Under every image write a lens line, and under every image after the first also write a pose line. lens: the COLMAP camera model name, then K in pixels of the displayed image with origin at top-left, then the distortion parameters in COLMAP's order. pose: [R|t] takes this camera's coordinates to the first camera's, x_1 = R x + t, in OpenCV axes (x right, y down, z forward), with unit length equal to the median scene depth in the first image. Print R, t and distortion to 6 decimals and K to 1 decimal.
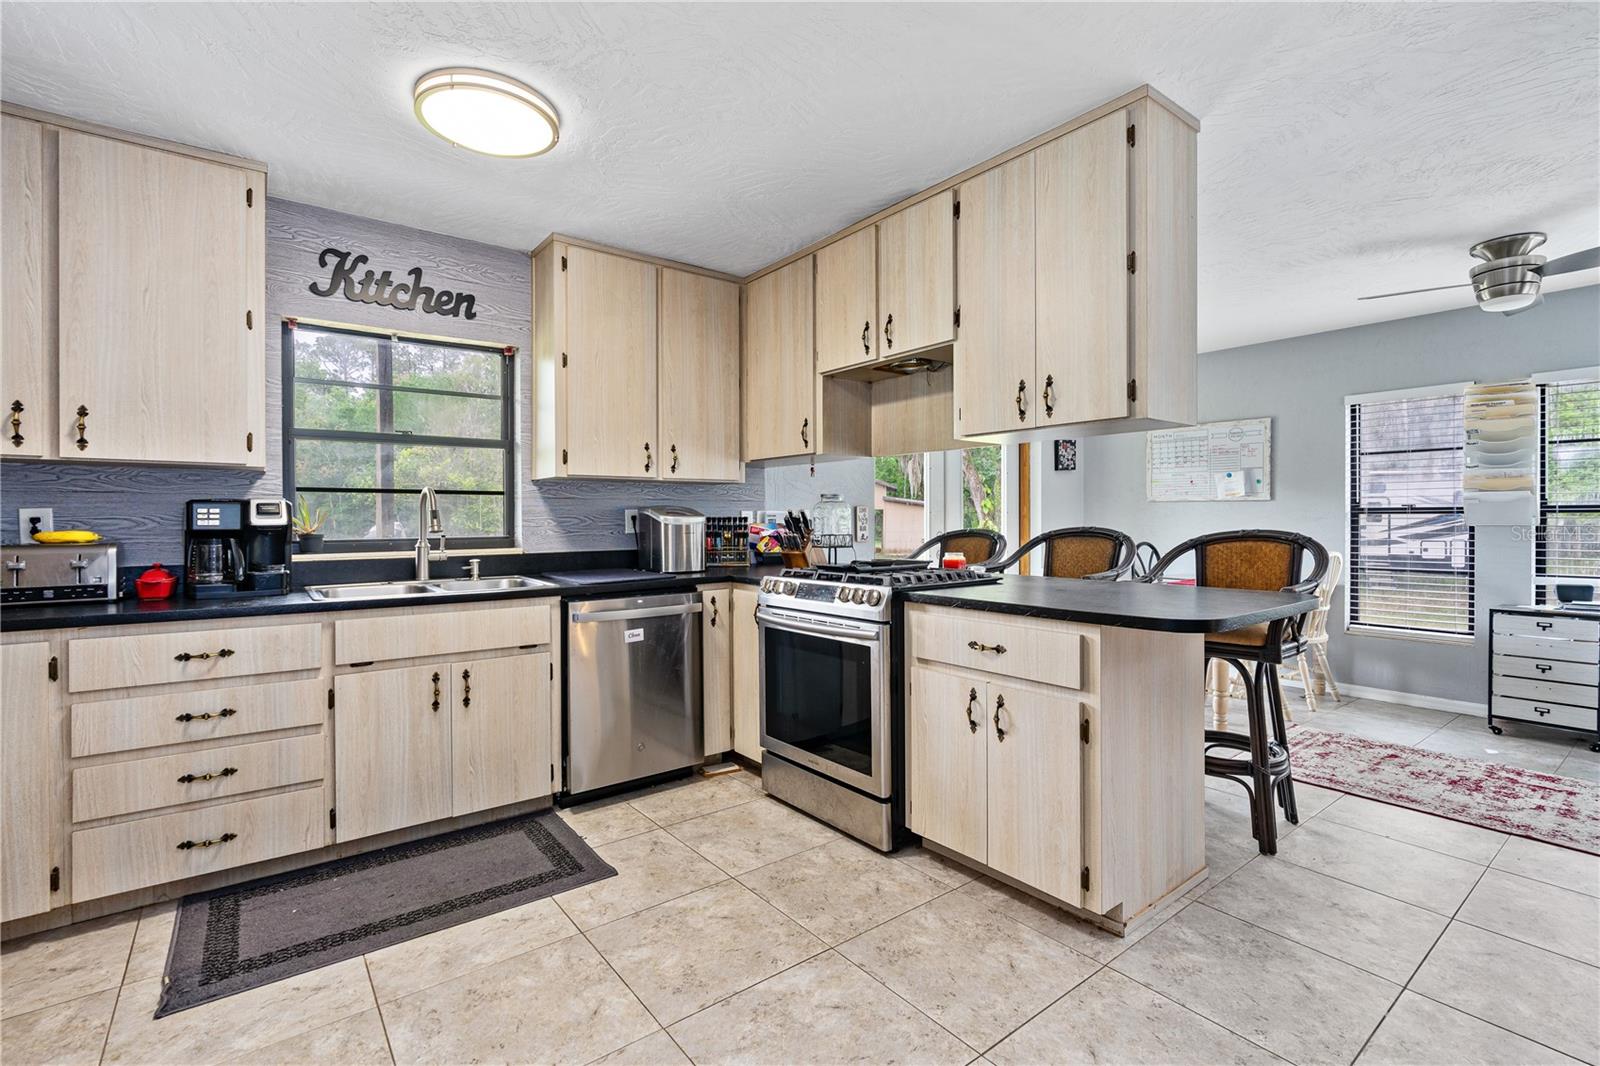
lens RADIAL K [[732.1, 0, 799.3], [0, 732.1, 525.4], [0, 0, 1]] dist [-0.003525, 0.001651]
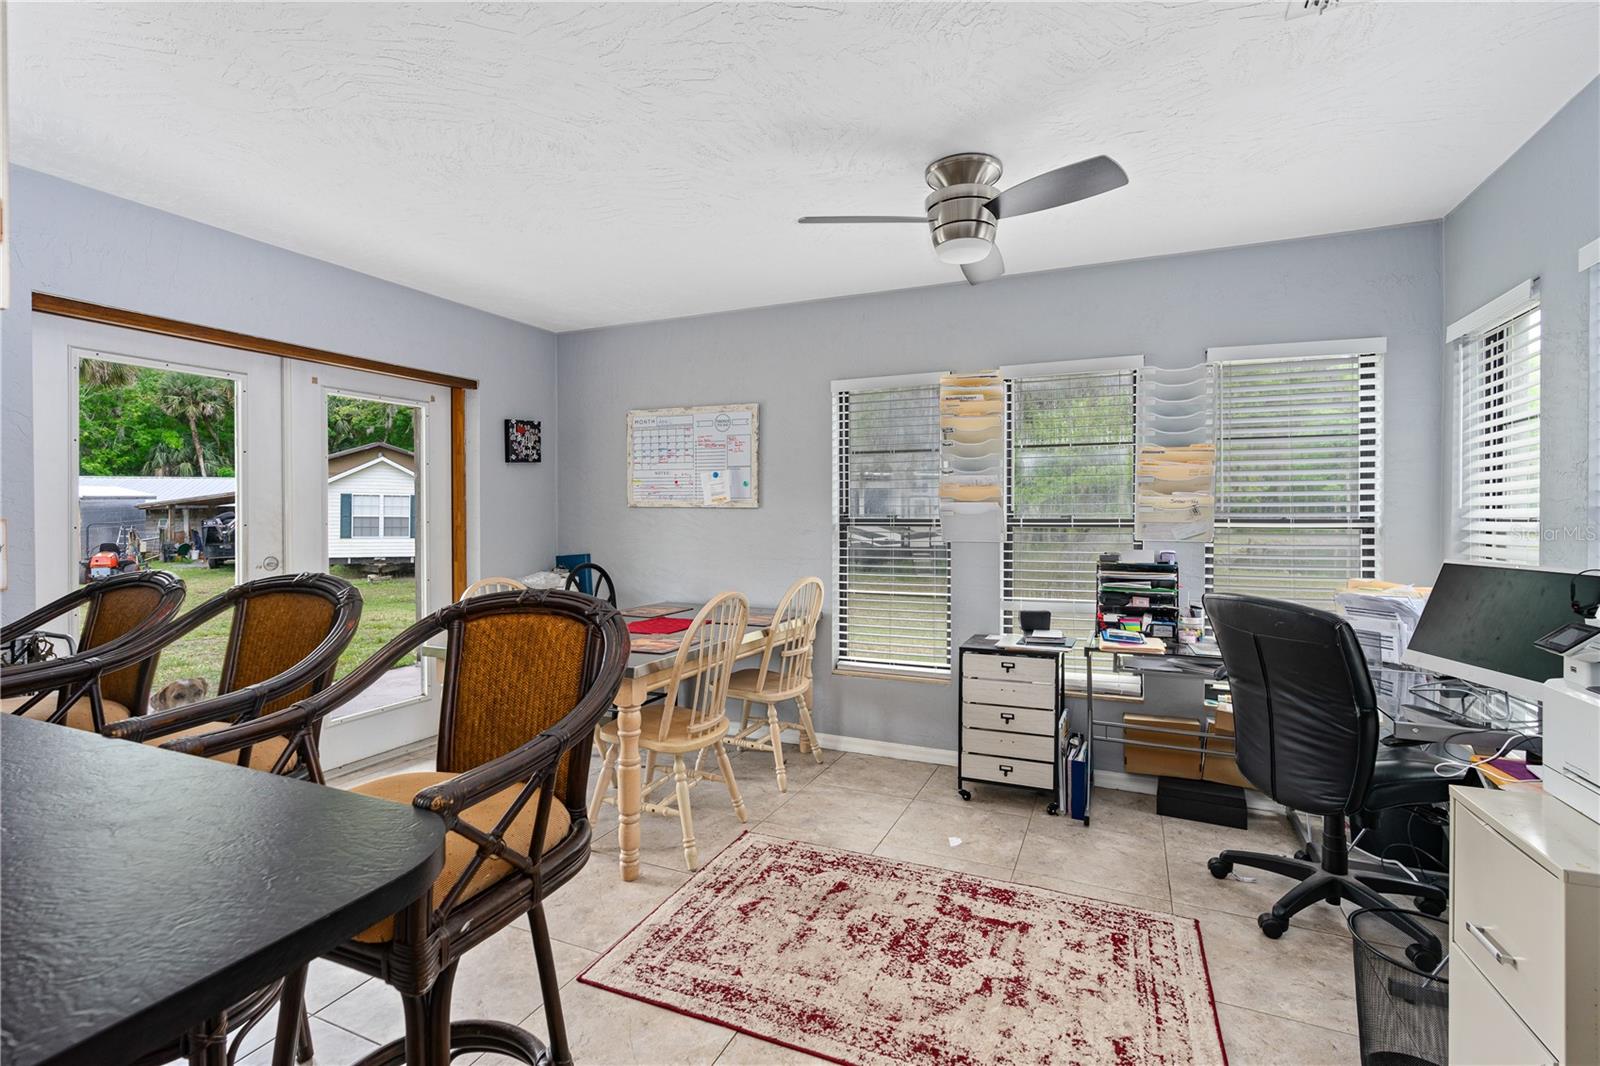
lens RADIAL K [[732.1, 0, 799.3], [0, 732.1, 525.4], [0, 0, 1]] dist [-0.003525, 0.001651]
pose [[0.884473, -0.007439, 0.466531, 0.394592], [0.002569, 0.999935, 0.011074, -0.030514], [-0.466583, -0.008596, 0.884435, 0.350839]]
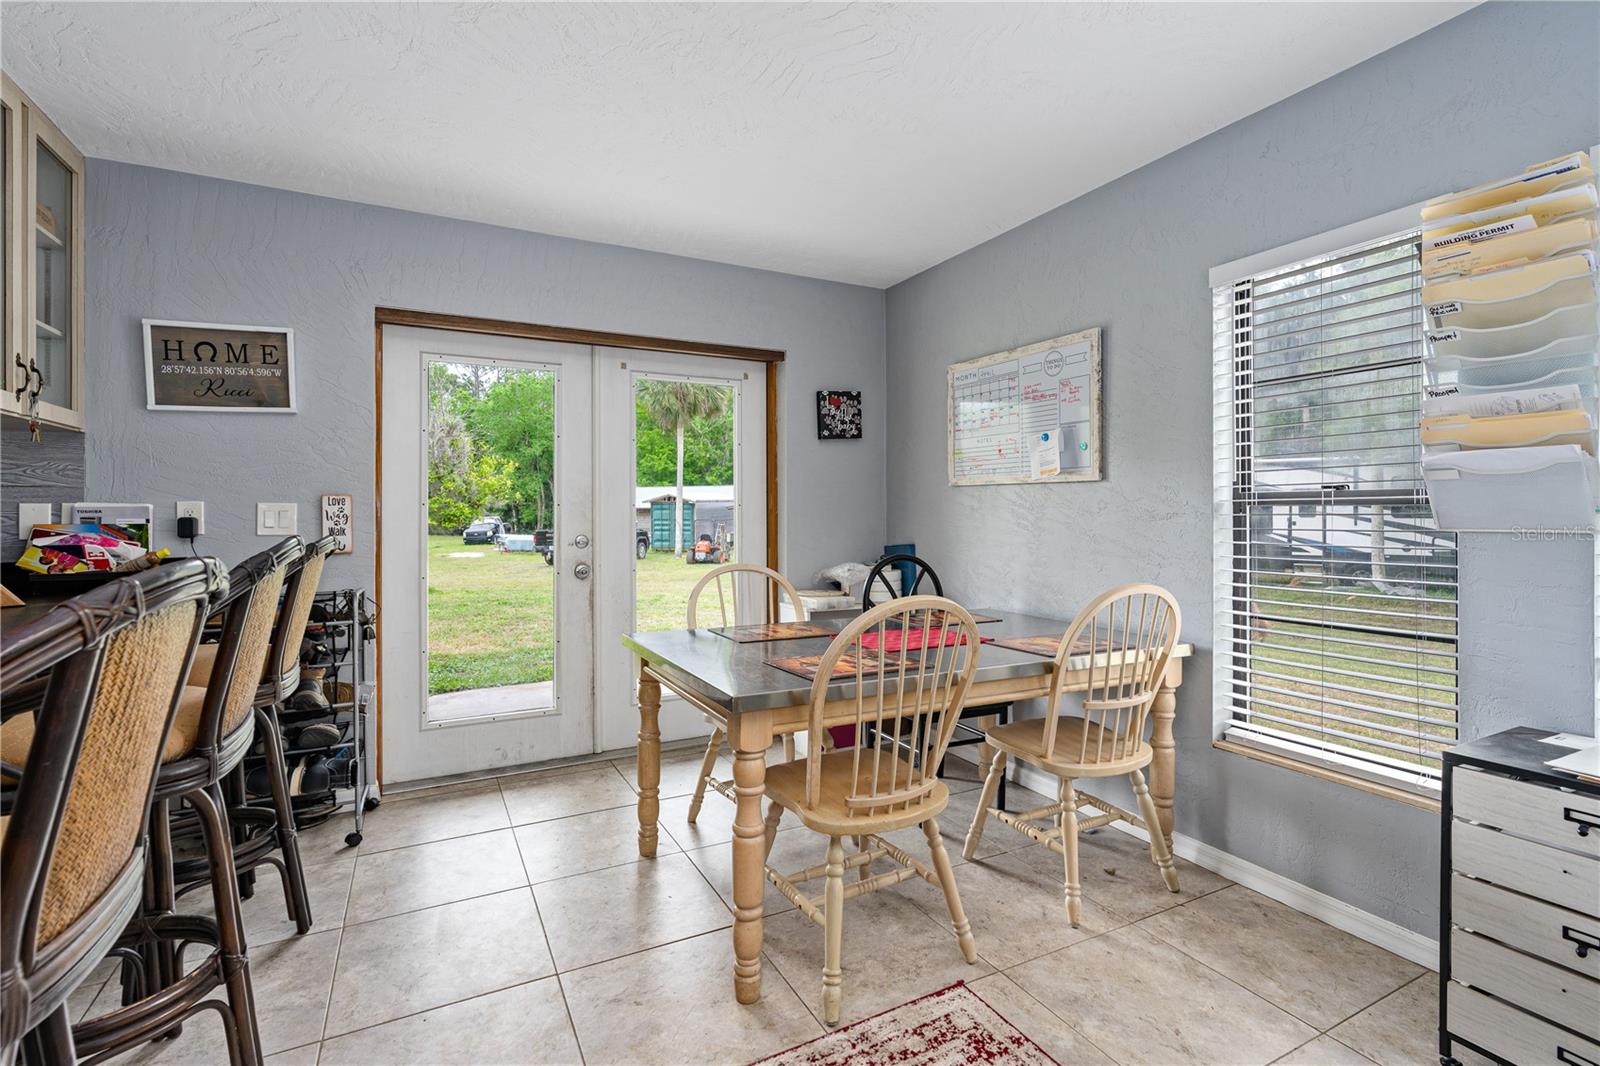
lens RADIAL K [[725.2, 0, 808.0], [0, 725.2, 517.4], [0, 0, 1]] dist [-0.001499, 0.001040]
pose [[0.984081, 0.000616, -0.177722, 0.662198], [-0.001035, 0.999997, -0.002268, -0.007529], [0.177720, 0.002416, 0.984078, 0.547575]]
